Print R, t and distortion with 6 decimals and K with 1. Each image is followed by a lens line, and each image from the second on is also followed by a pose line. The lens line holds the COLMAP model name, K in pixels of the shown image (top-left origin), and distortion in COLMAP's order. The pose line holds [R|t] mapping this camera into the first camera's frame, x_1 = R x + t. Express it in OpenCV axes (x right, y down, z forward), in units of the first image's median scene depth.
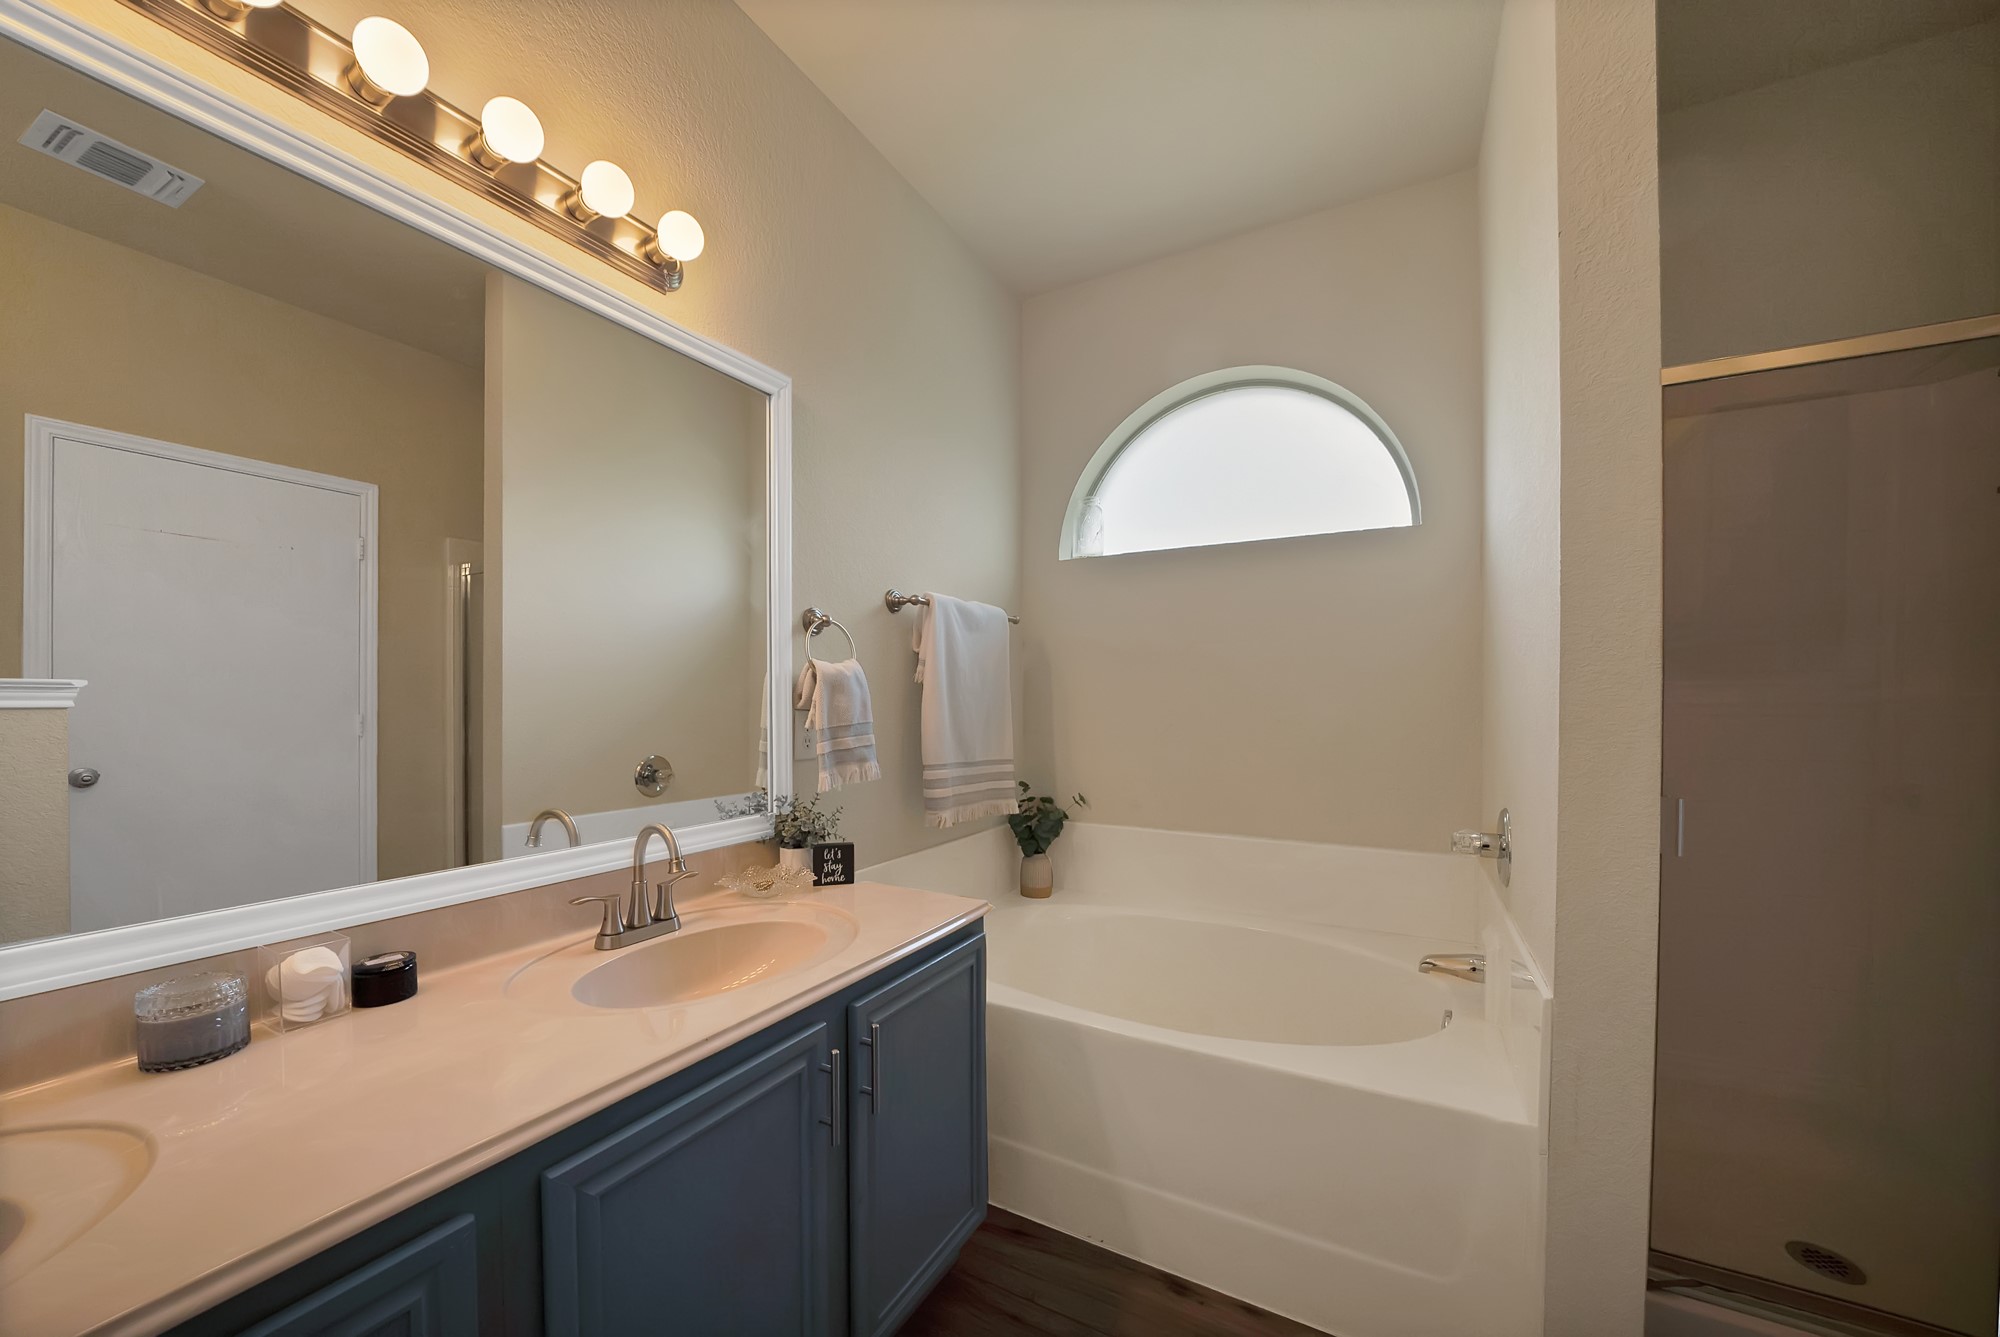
lens RADIAL K [[714.6, 0, 996.9], [0, 714.6, 704.2], [0, 0, 1]] dist [-0.029781, 0.002644]
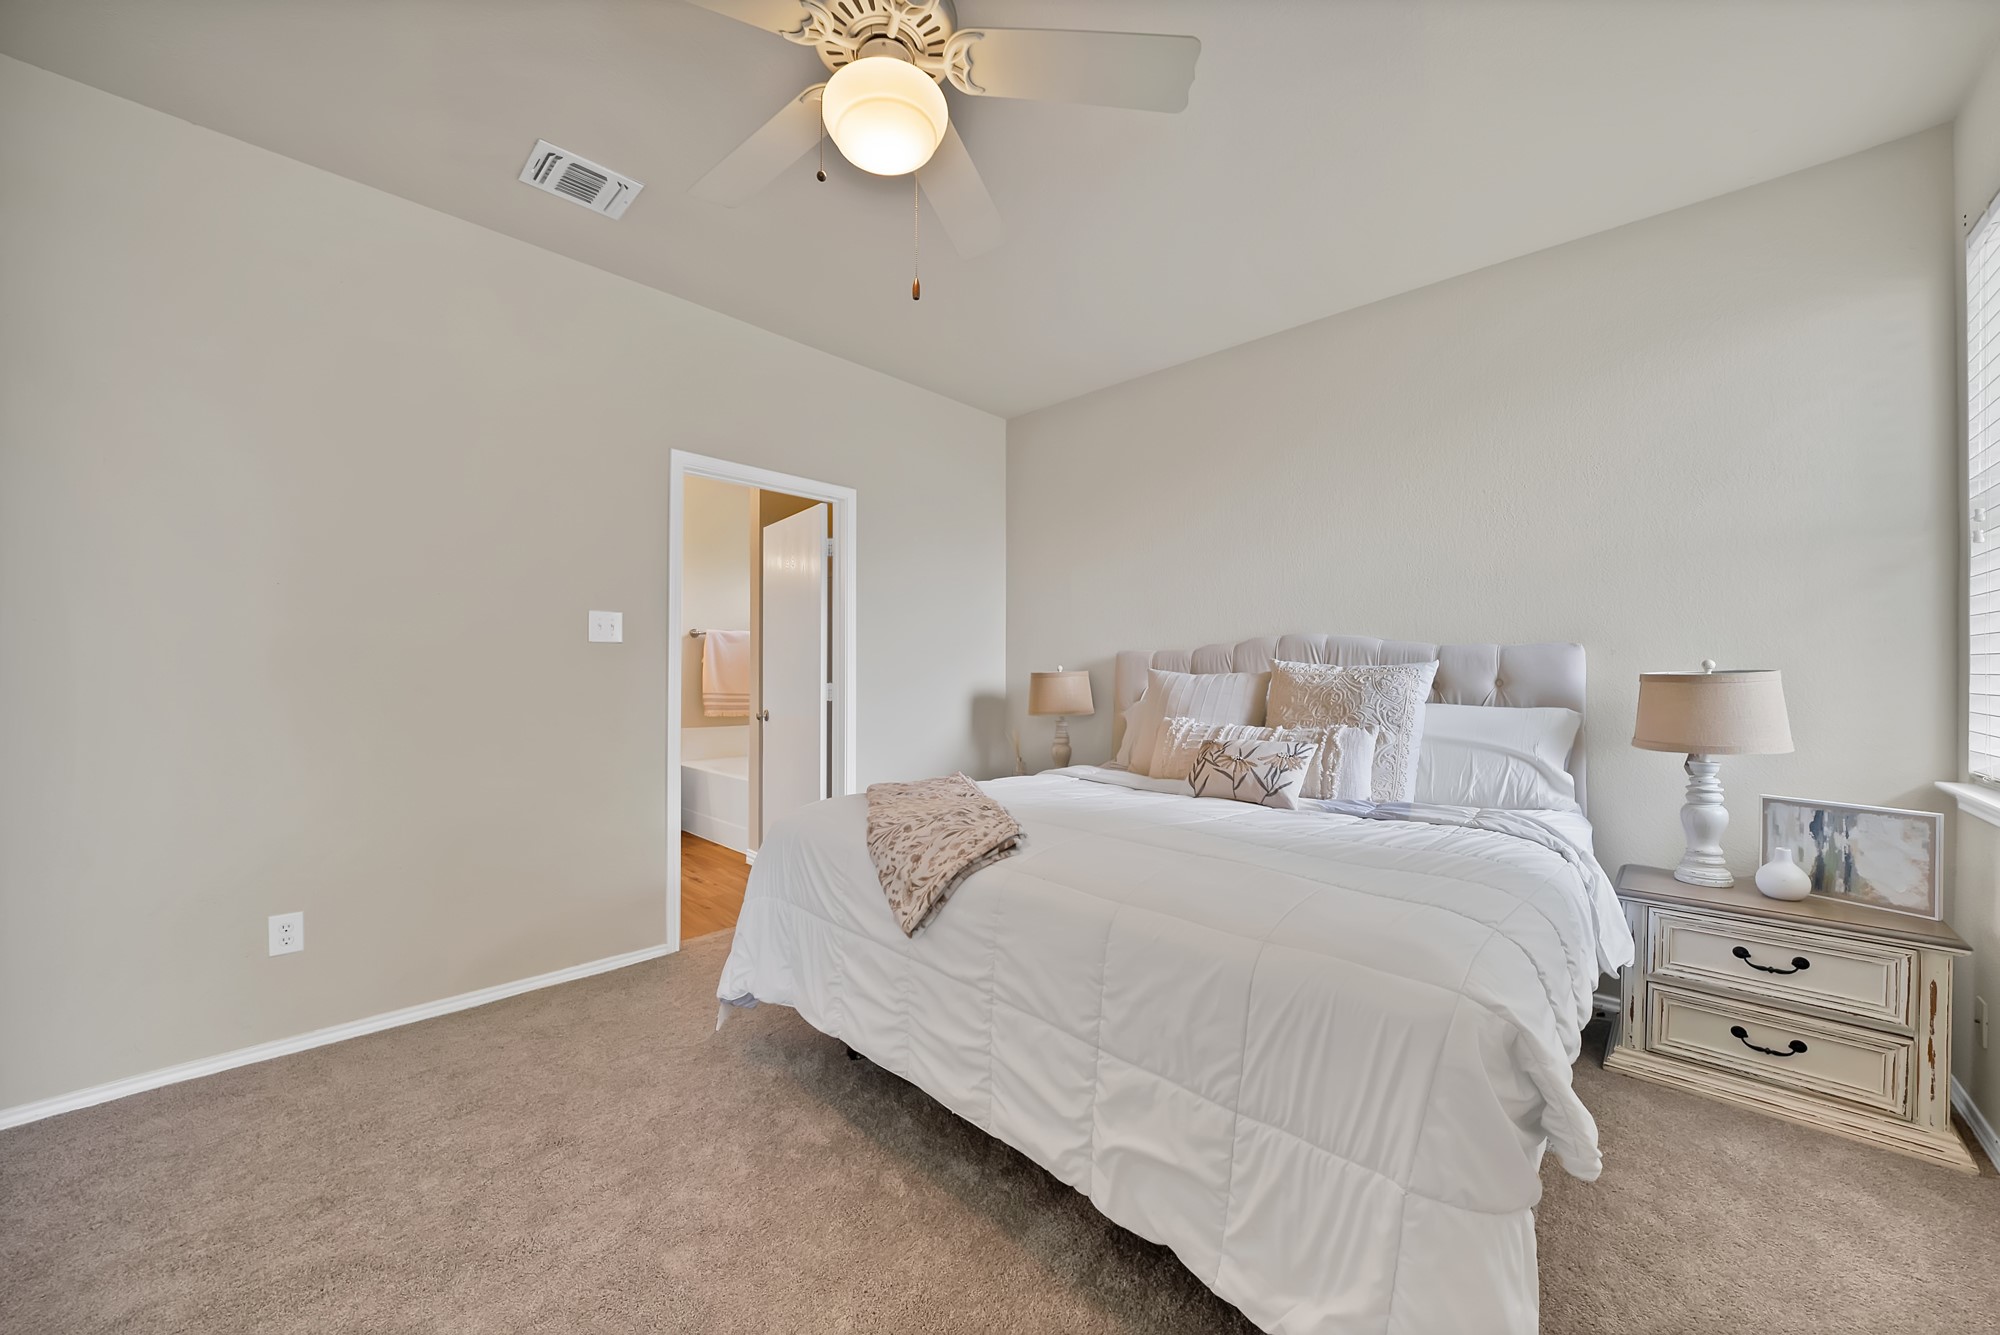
lens RADIAL K [[721.8, 0, 996.1], [0, 721.8, 672.8], [0, 0, 1]] dist [-0.029828, 0.003262]
pose [[0.969783, 0.004209, -0.243933, 1.989671], [-0.004879, 0.999986, -0.002145, 0.009234], [0.243920, 0.003270, 0.969790, -1.671771]]
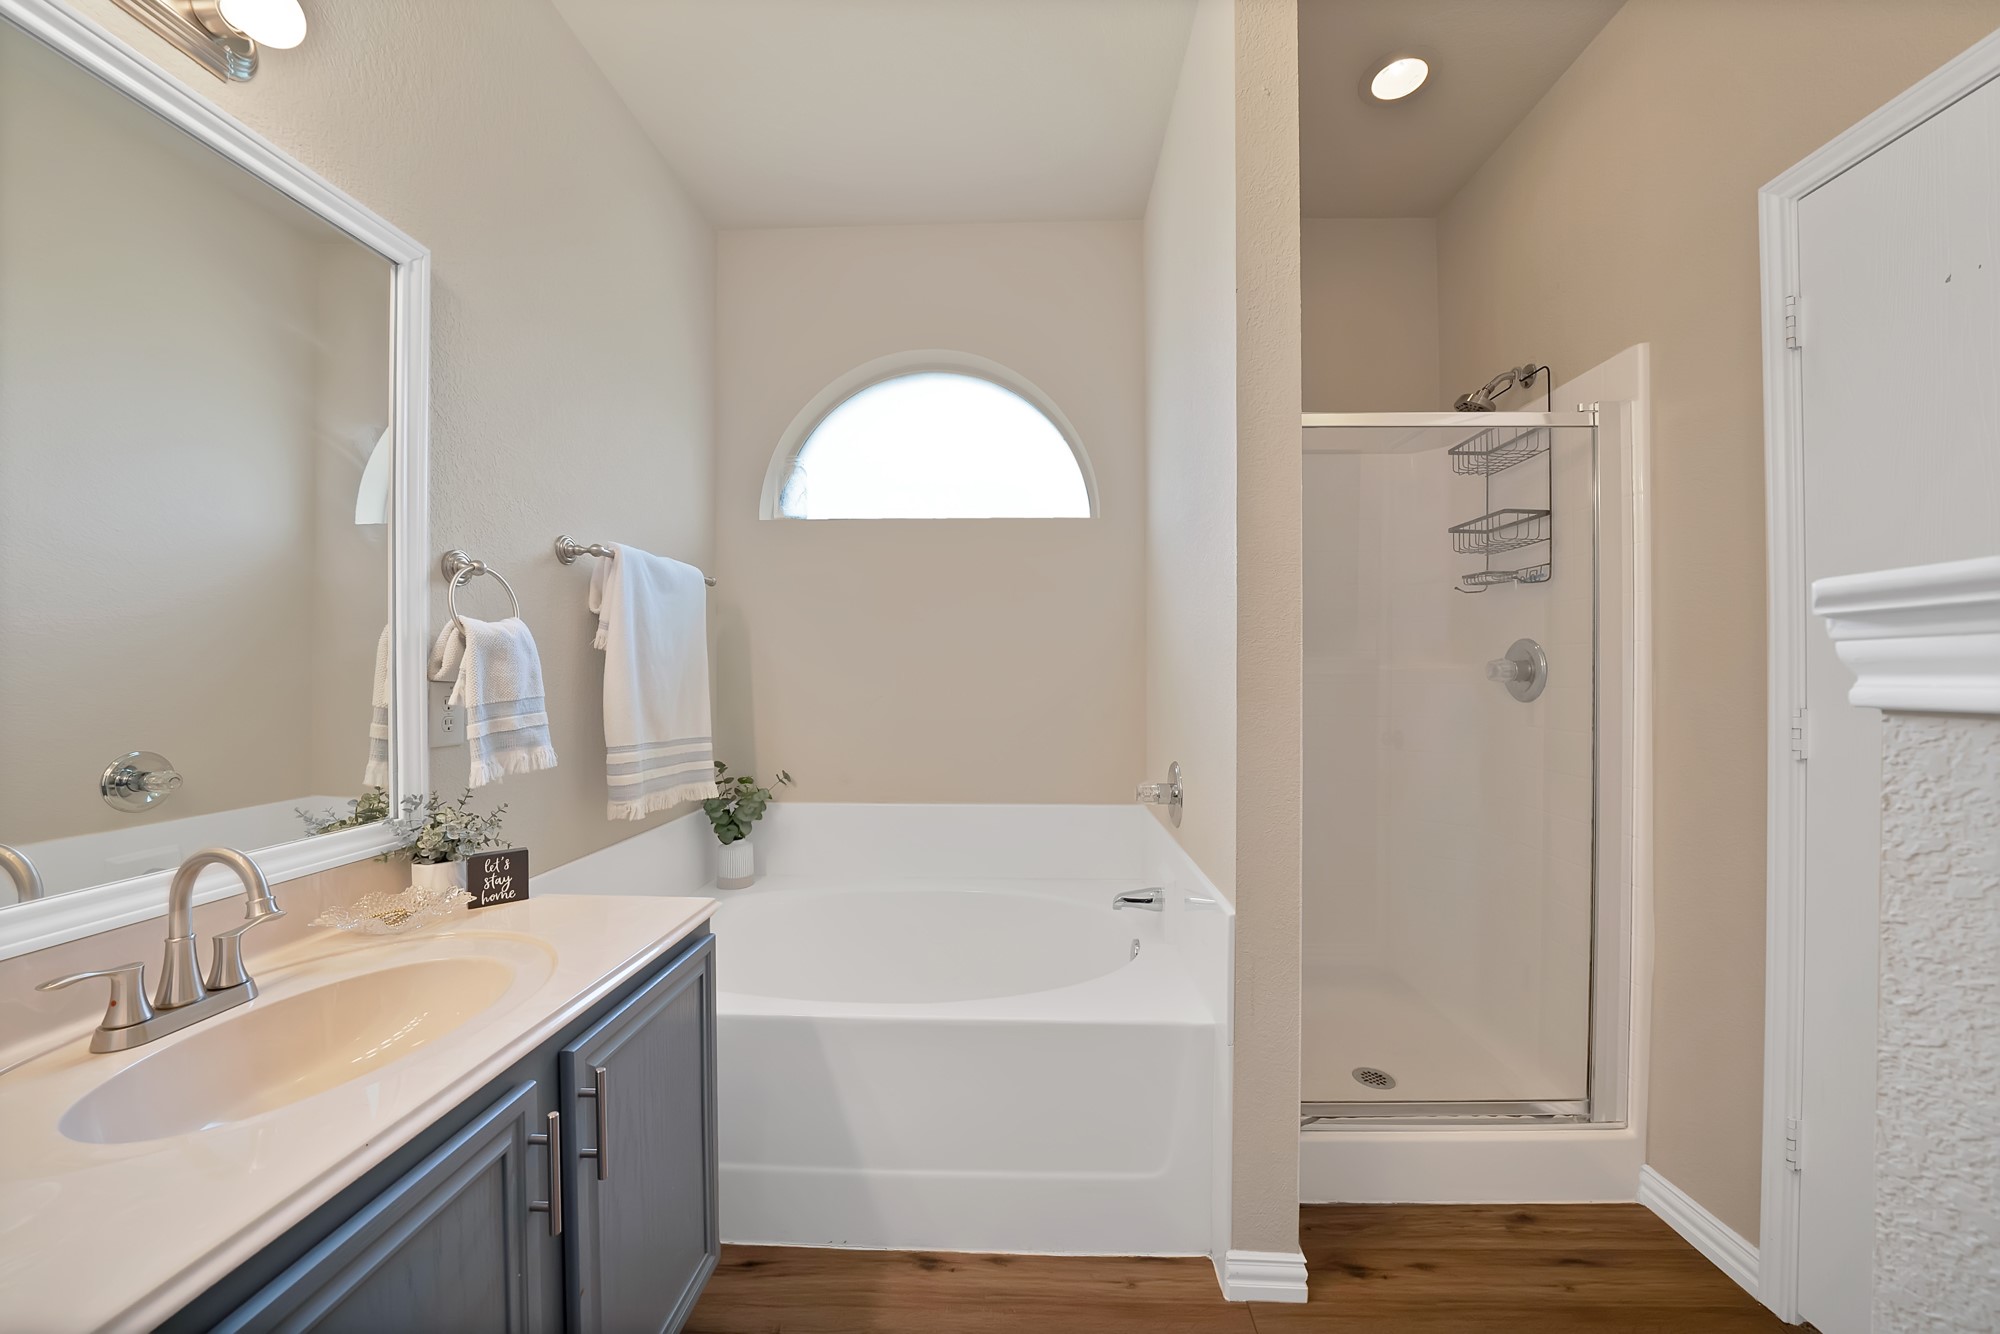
lens RADIAL K [[721.8, 0, 996.1], [0, 721.8, 672.3], [0, 0, 1]] dist [-0.029828, 0.003262]
pose [[0.889239, 0.001452, 0.457441, -0.095122], [0.002183, 0.999970, -0.007418, 0.004964], [-0.457438, 0.007594, 0.889209, 0.048757]]
